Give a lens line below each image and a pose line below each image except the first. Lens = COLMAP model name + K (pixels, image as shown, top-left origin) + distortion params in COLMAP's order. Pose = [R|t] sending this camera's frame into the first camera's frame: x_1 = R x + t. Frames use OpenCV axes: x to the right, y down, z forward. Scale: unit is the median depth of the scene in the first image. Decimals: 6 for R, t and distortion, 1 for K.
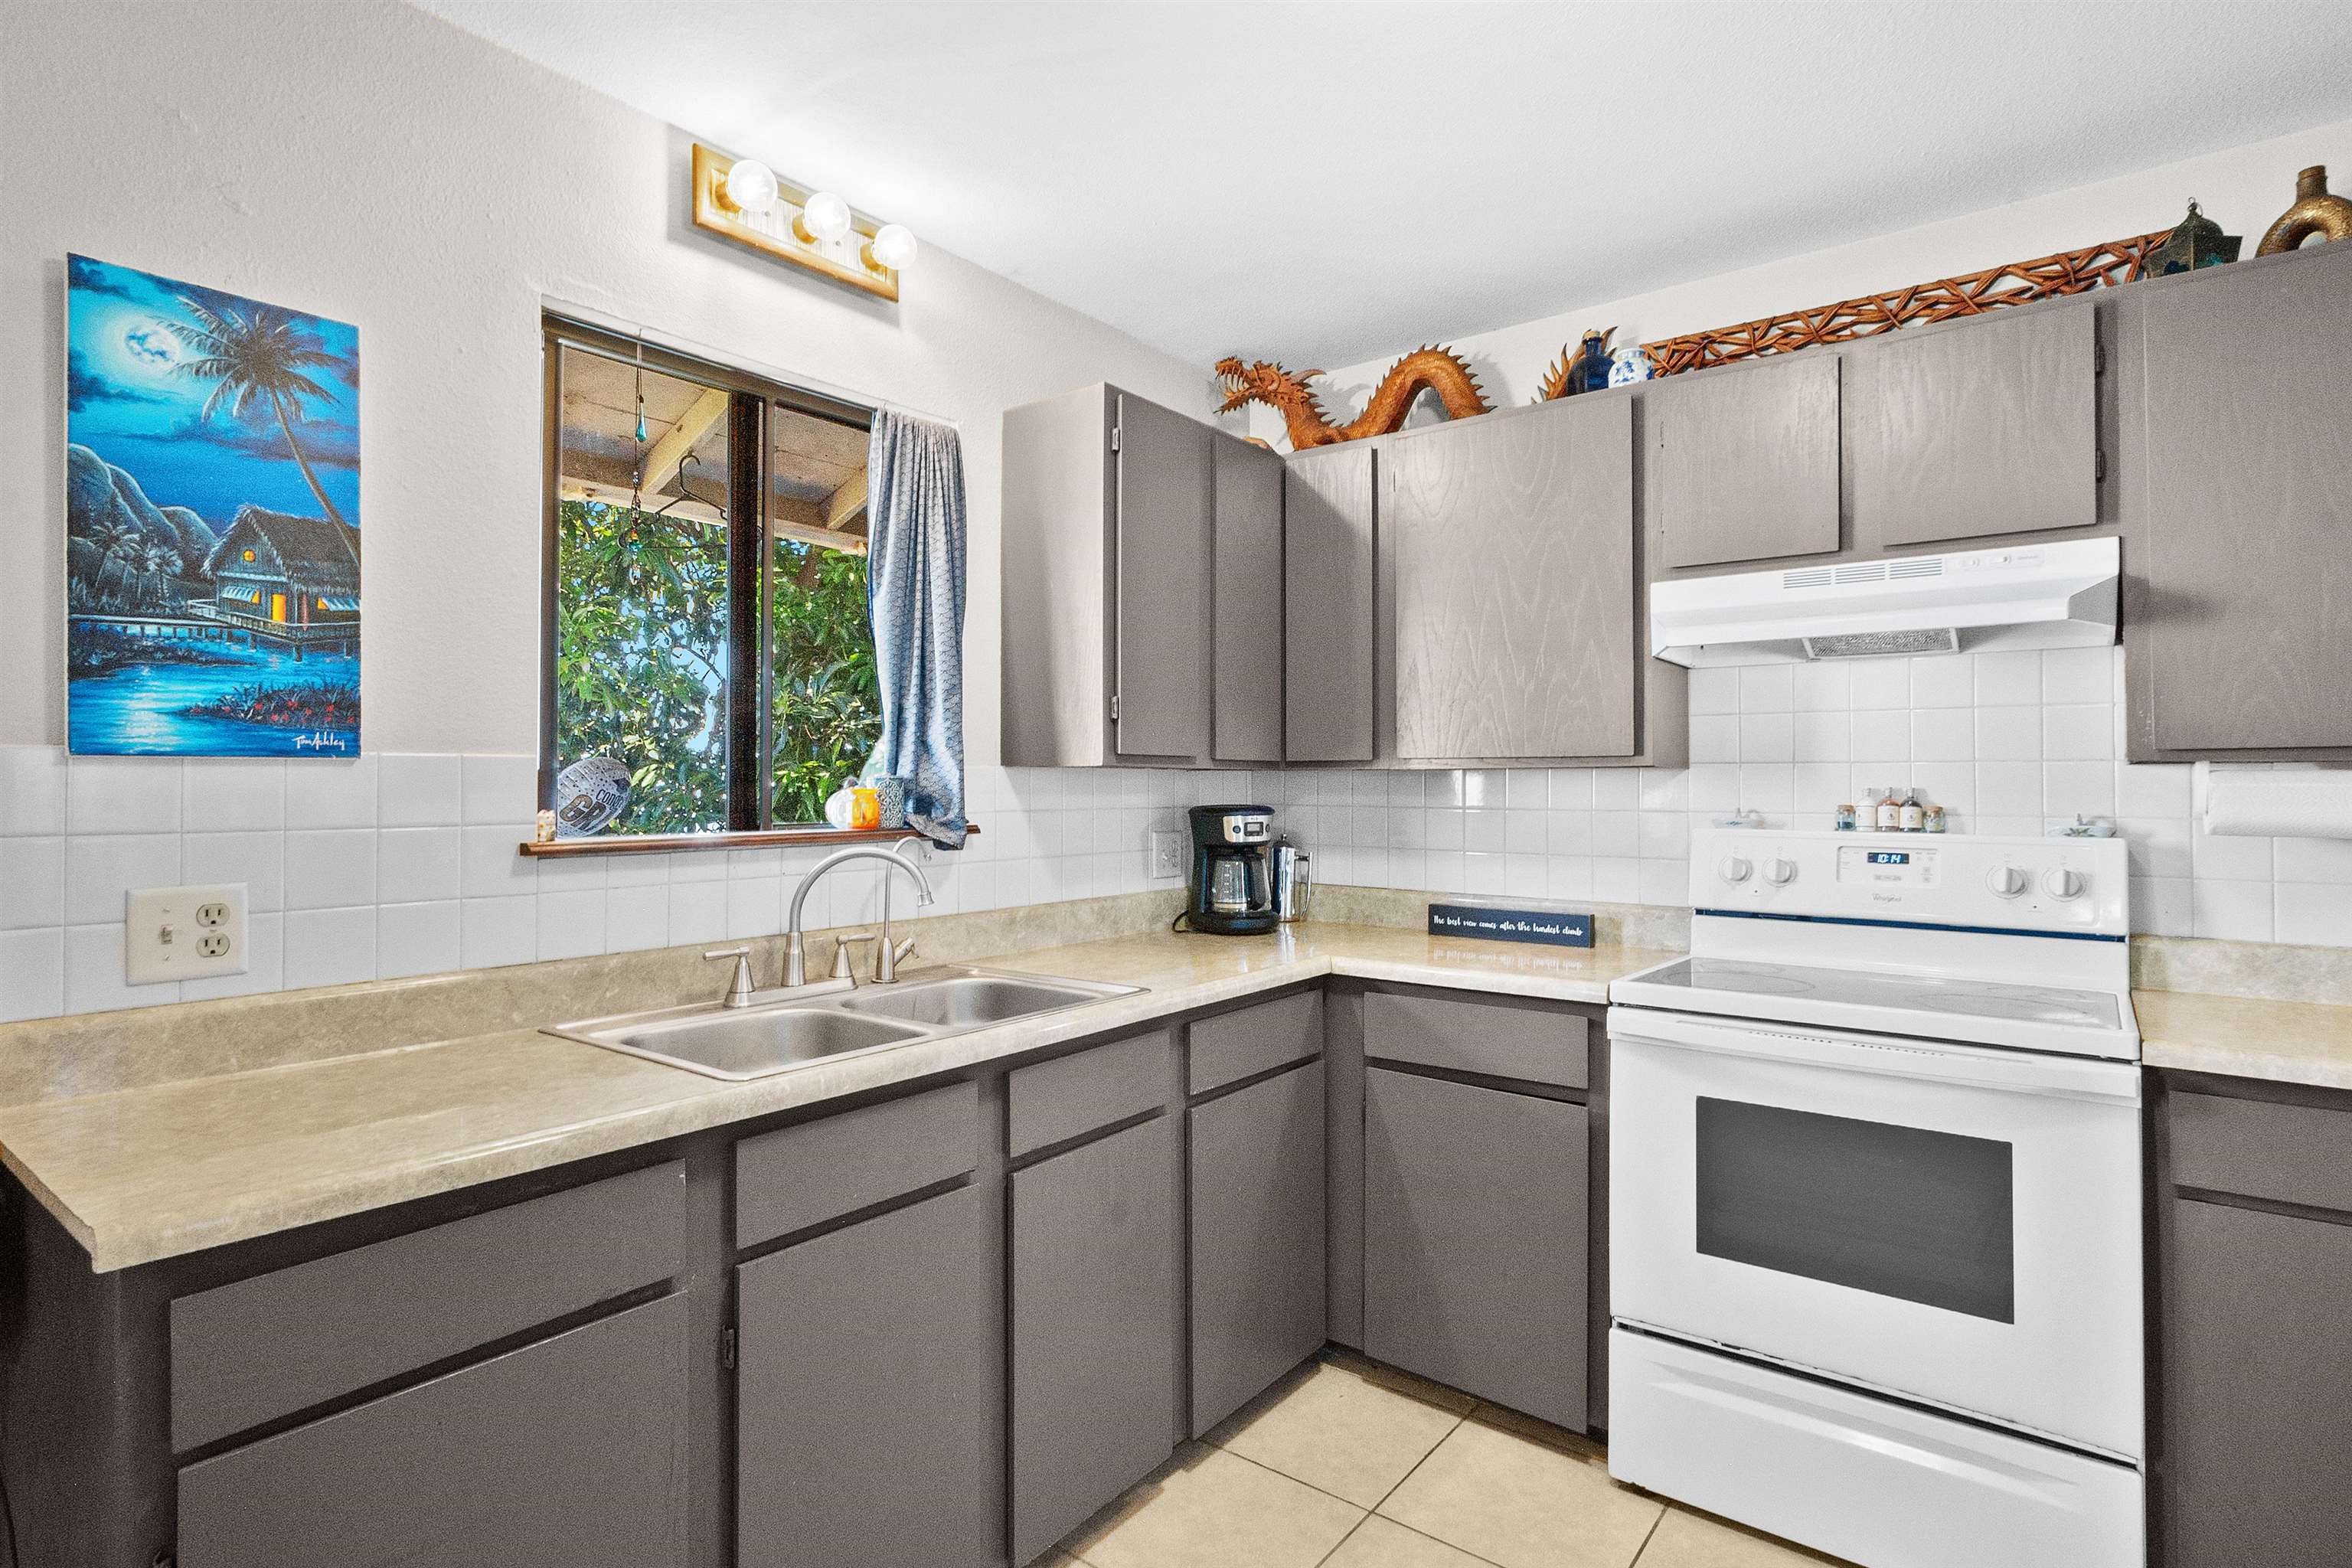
lens RADIAL K [[1176.1, 0, 1185.7], [0, 1176.1, 776.5], [0, 0, 1]] dist [-0.005619, 0.002698]
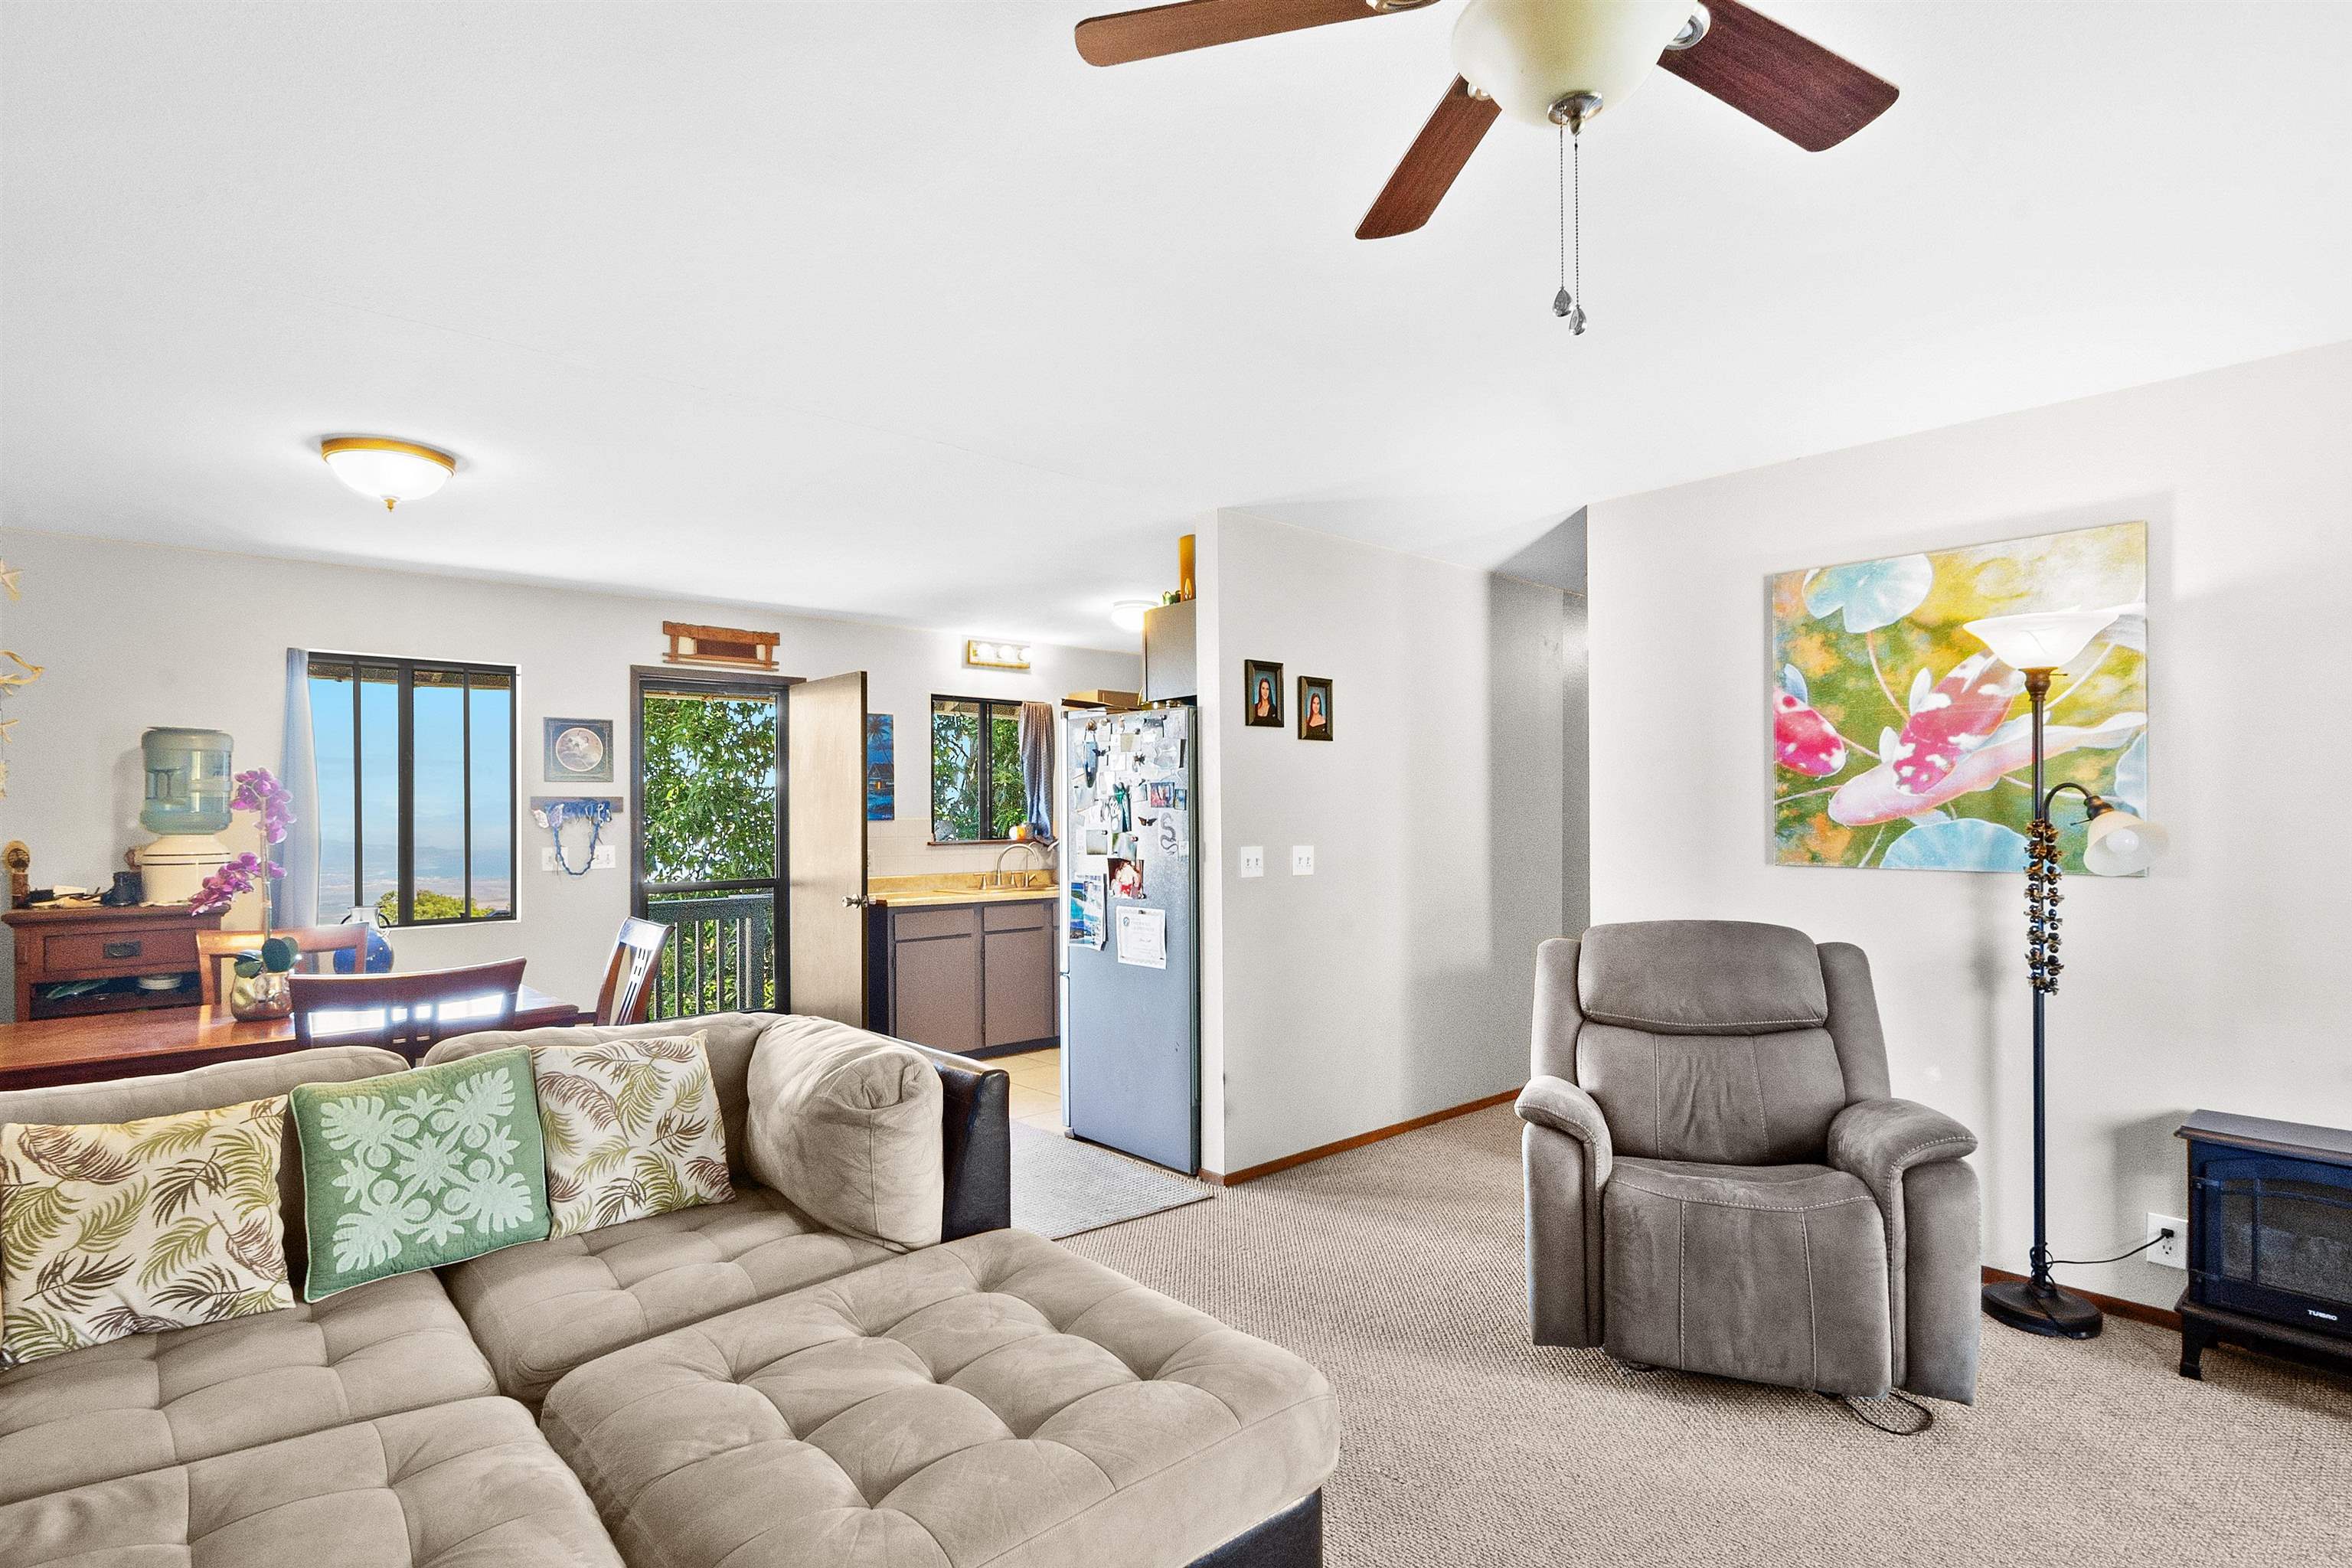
lens RADIAL K [[1176.1, 0, 1174.2], [0, 1176.1, 798.8], [0, 0, 1]] dist [-0.005619, 0.002698]
pose [[0.980737, -0.014788, -0.194774, 0.766759], [0.012847, 0.999854, -0.011225, -0.025651], [0.194912, 0.008506, 0.980784, -2.067362]]
